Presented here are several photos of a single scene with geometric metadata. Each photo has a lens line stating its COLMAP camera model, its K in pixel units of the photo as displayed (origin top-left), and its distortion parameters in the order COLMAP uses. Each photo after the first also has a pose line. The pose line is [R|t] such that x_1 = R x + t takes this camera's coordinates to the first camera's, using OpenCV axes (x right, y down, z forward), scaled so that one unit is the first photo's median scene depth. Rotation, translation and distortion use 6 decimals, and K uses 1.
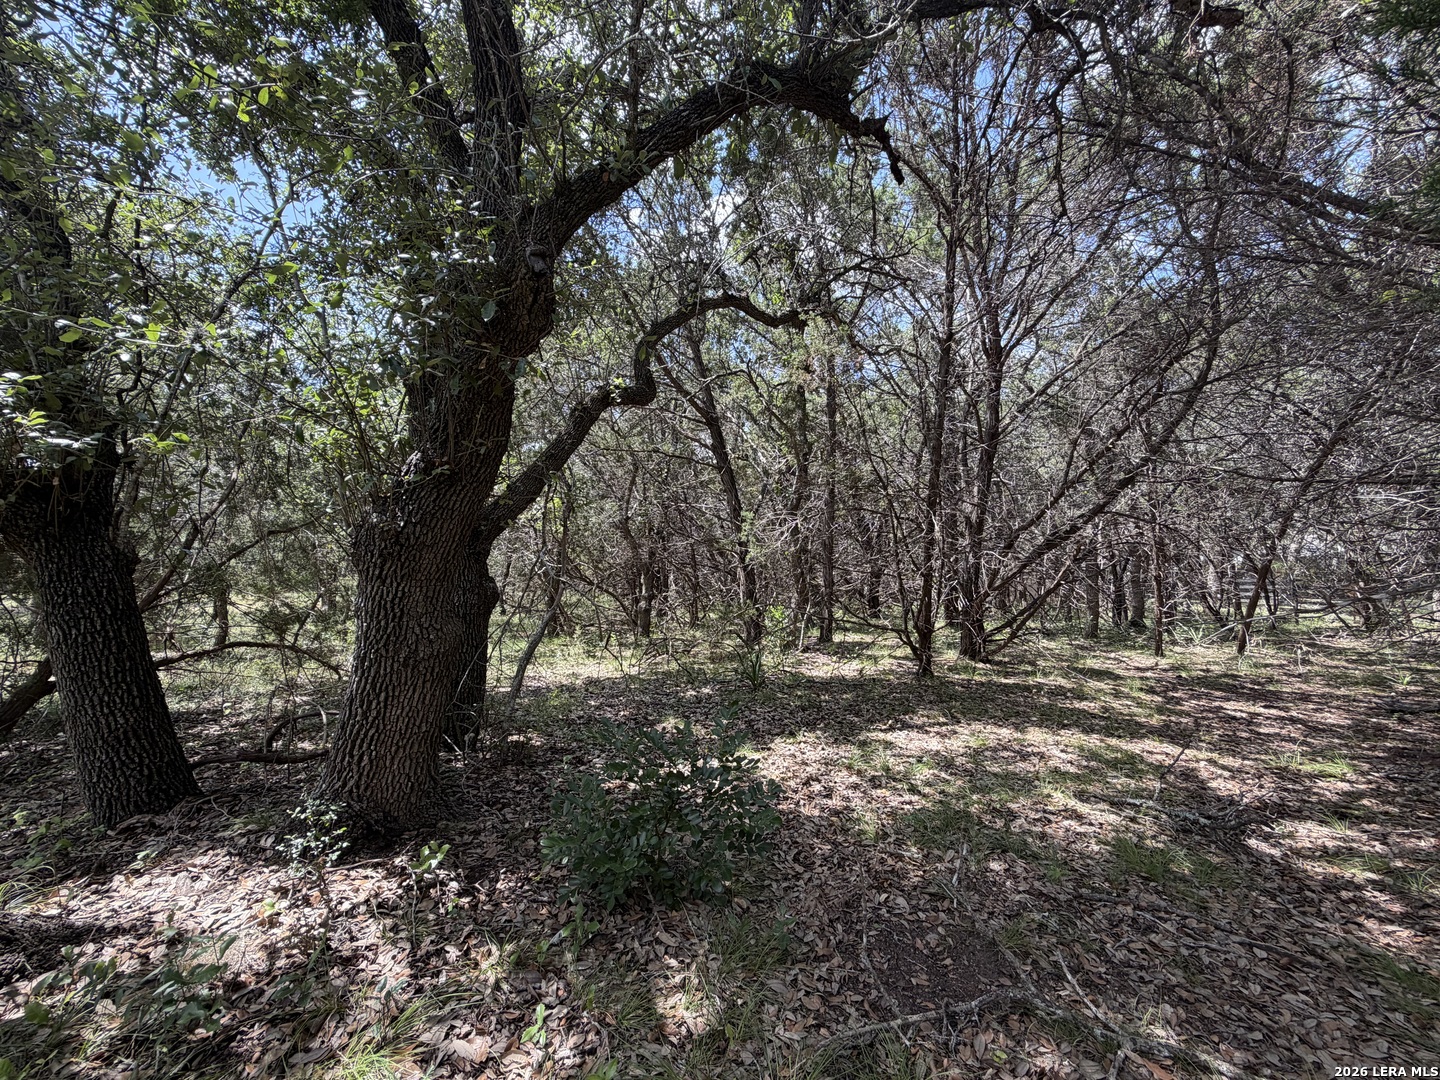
lens RADIAL K [[575.9, 0, 720.5], [0, 575.9, 541.5], [0, 0, 1]] dist [0.001710, 0.000491]
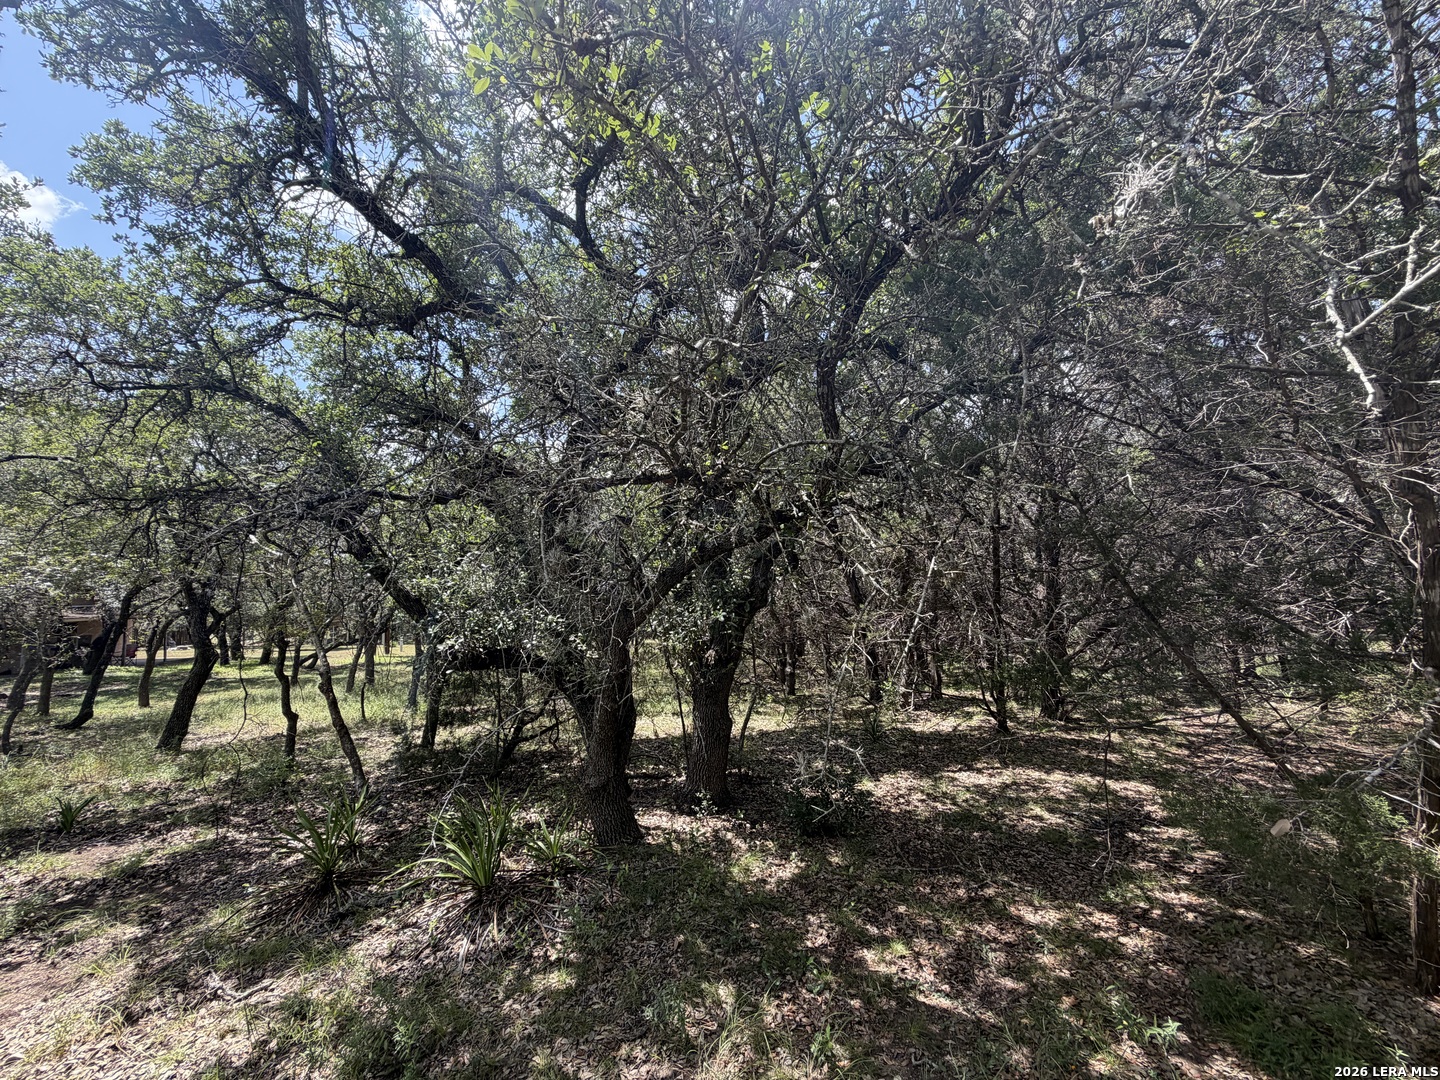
lens RADIAL K [[575.9, 0, 720.4], [0, 575.9, 538.1], [0, 0, 1]] dist [0.001710, 0.000491]
pose [[0.974790, -0.062628, -0.214153, 0.033074], [0.049648, 0.996619, -0.065463, -0.256565], [0.217529, 0.053181, 0.974604, -0.771866]]
